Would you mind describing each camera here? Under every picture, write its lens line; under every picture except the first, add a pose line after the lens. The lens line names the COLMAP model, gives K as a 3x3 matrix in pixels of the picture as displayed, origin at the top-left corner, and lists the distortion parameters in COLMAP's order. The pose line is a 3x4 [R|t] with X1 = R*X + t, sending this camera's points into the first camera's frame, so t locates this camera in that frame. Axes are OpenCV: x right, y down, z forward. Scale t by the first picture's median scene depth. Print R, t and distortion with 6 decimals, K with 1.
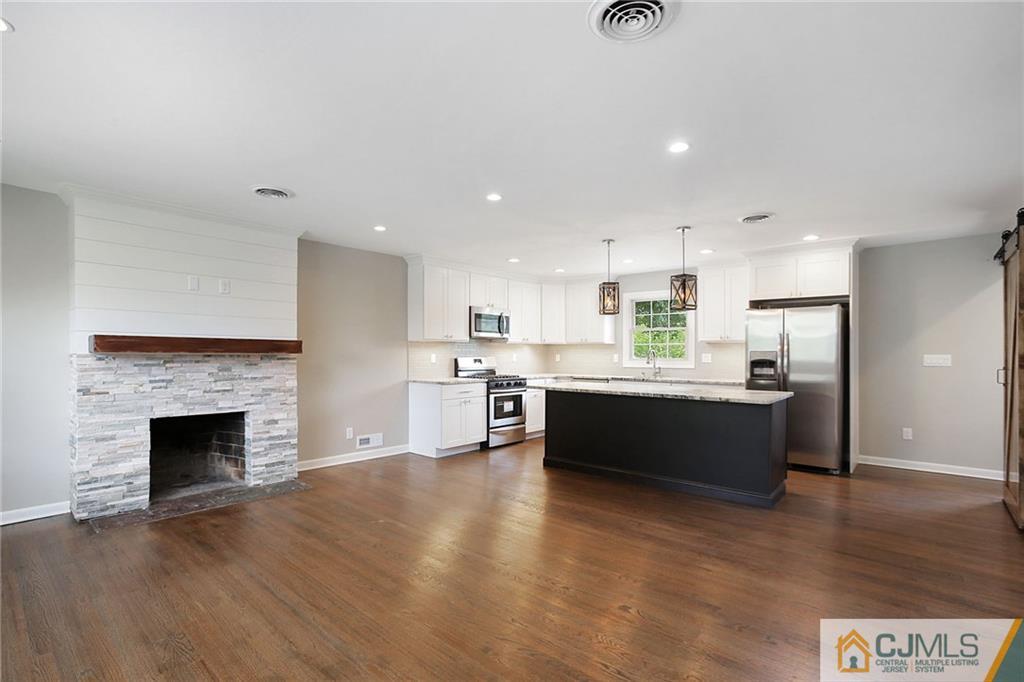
lens RADIAL K [[482.7, 0, 493.6], [0, 482.7, 349.1], [0, 0, 1]] dist [-0.019707, 0.011538]
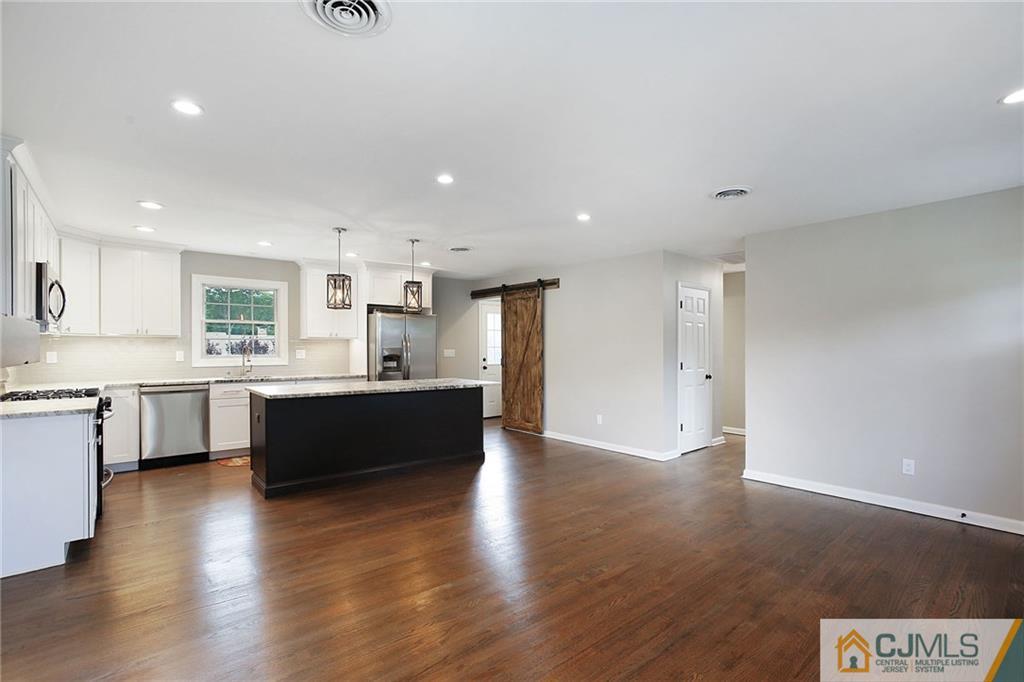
lens RADIAL K [[482.7, 0, 504.5], [0, 482.7, 344.2], [0, 0, 1]] dist [-0.019707, 0.011538]
pose [[0.164940, 0.003501, 0.986297, -0.696894], [-0.007227, 0.999971, -0.002341, -0.004406], [-0.986277, -0.006742, 0.164961, 0.602675]]
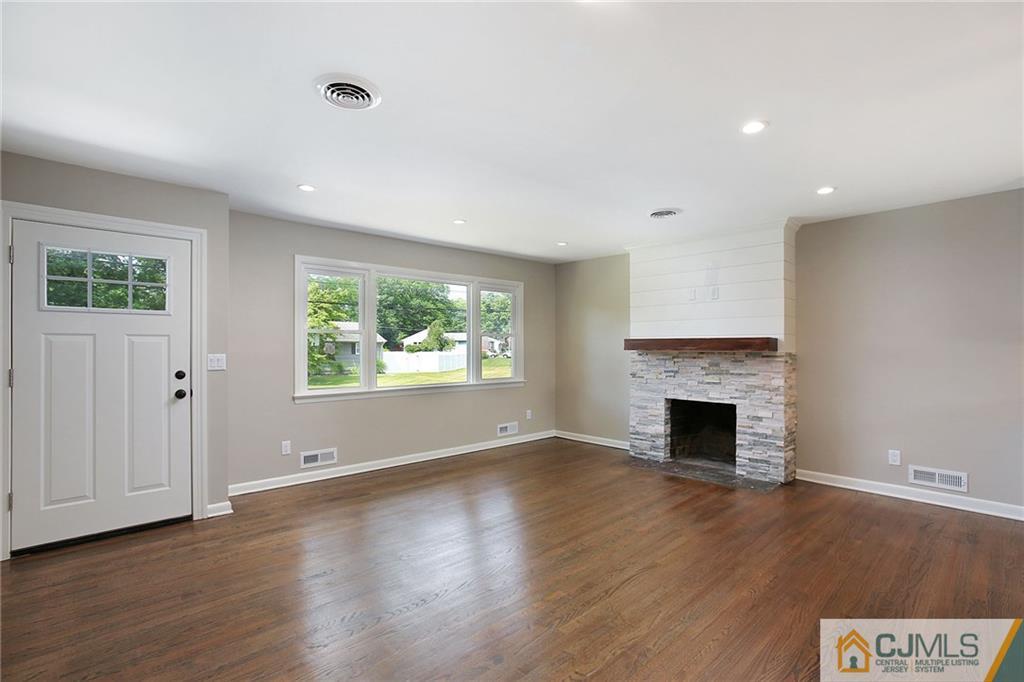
lens RADIAL K [[482.7, 0, 512.9], [0, 482.7, 347.1], [0, 0, 1]] dist [-0.019707, 0.011538]
pose [[-0.073623, -0.004651, -0.997275, 0.576957], [0.013158, 0.999898, -0.005635, -0.000092], [0.997199, -0.013537, -0.073554, 0.555135]]
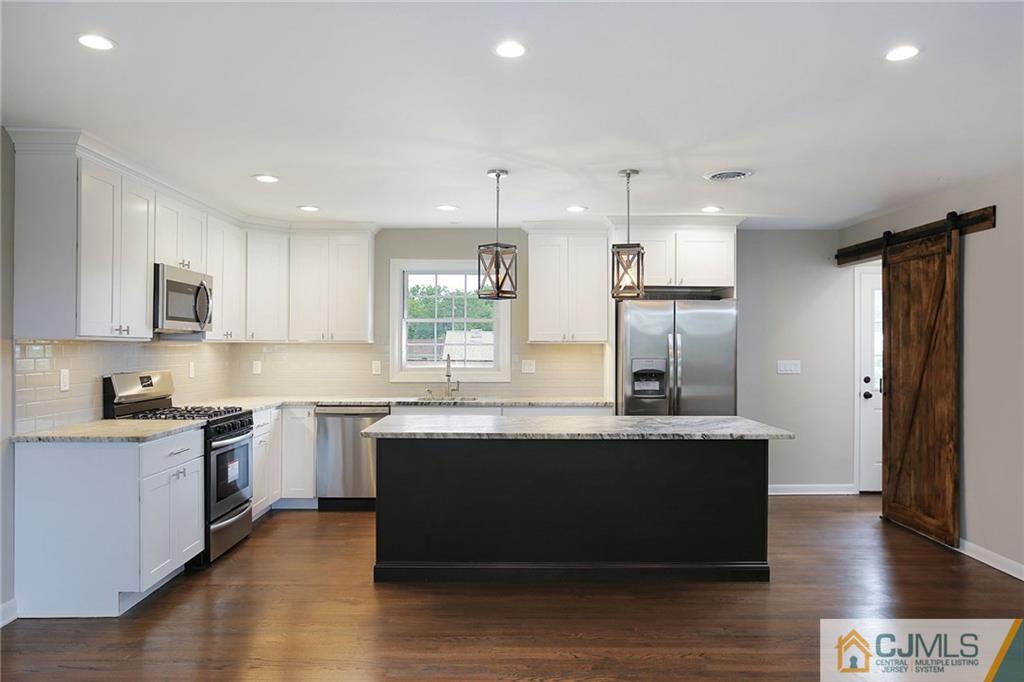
lens RADIAL K [[724.6, 0, 509.1], [0, 724.6, 343.4], [0, 0, 1]] dist [-0.019733, 0.014704]
pose [[0.749186, 0.001889, 0.662358, -0.365955], [-0.003365, 0.999994, 0.000955, -0.021004], [-0.662352, -0.002944, 0.749187, 0.378489]]
